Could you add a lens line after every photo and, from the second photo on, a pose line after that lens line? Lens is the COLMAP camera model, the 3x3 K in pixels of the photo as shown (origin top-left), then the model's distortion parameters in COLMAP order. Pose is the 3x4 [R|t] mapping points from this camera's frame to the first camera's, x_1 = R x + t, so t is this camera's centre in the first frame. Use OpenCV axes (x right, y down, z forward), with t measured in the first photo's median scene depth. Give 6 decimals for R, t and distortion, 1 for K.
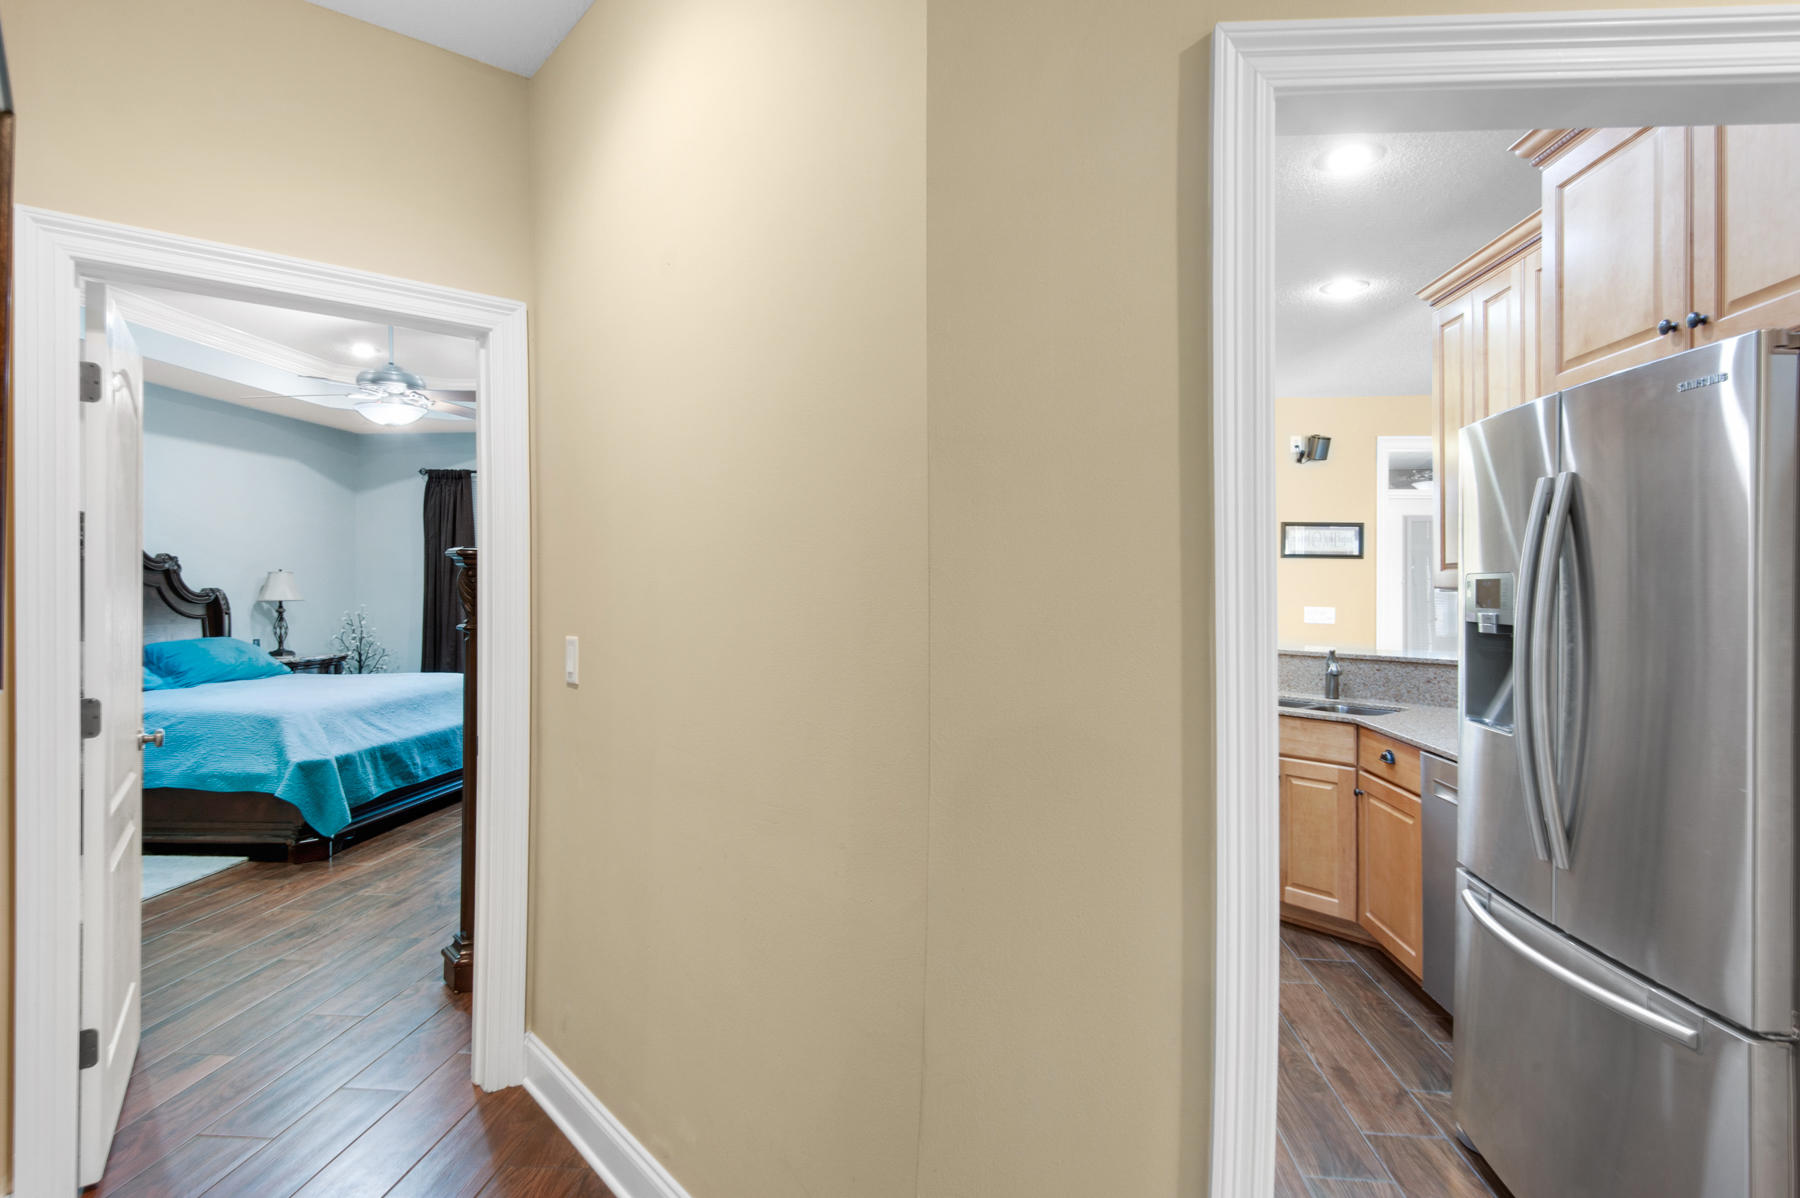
lens RADIAL K [[881.3, 0, 909.9], [0, 881.3, 586.0], [0, 0, 1]] dist [0.000393, -0.000652]
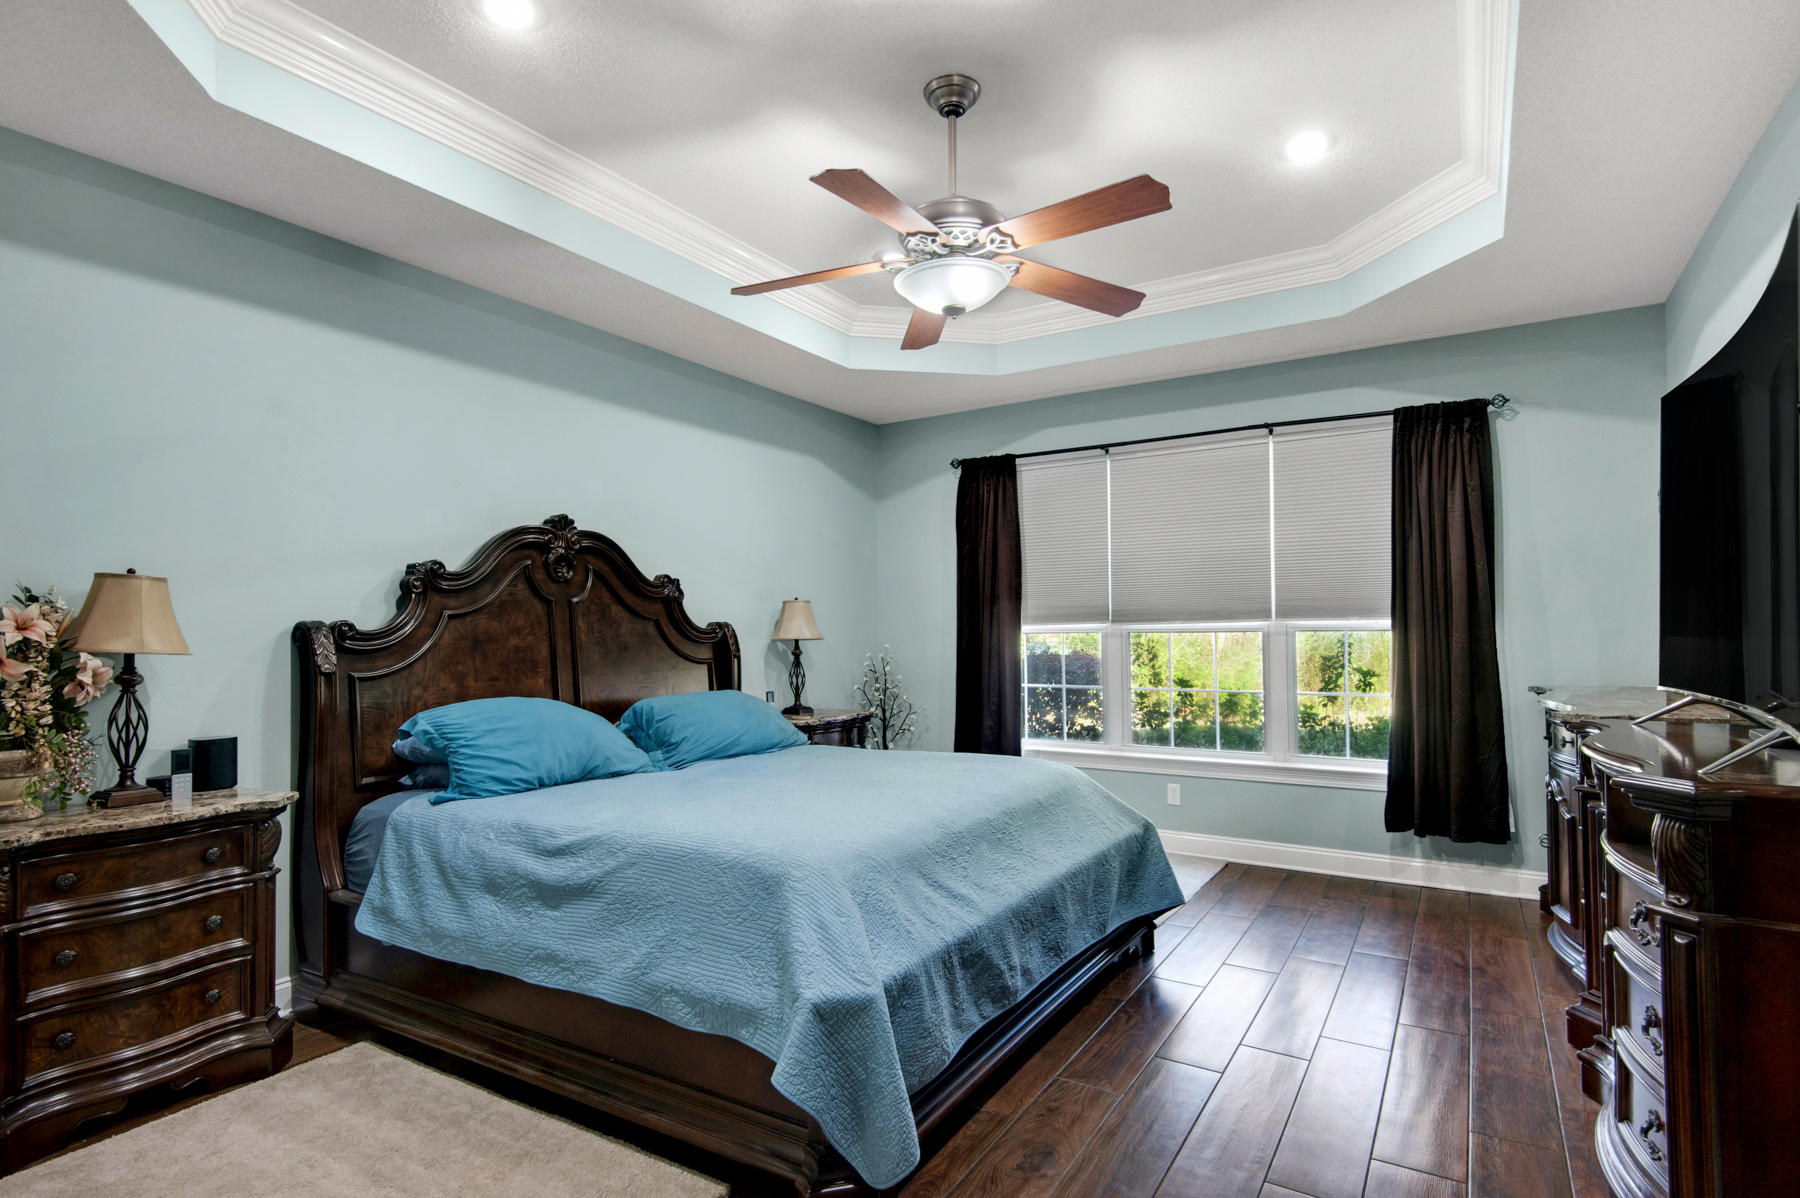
lens RADIAL K [[983.7, 0, 904.3], [0, 983.7, 634.7], [0, 0, 1]] dist [0.002406, 0.000143]
pose [[0.868185, -0.005272, -0.496212, -0.264364], [0.009618, 0.999934, 0.006204, 0.009728], [0.496147, -0.010159, 0.868179, 0.384704]]
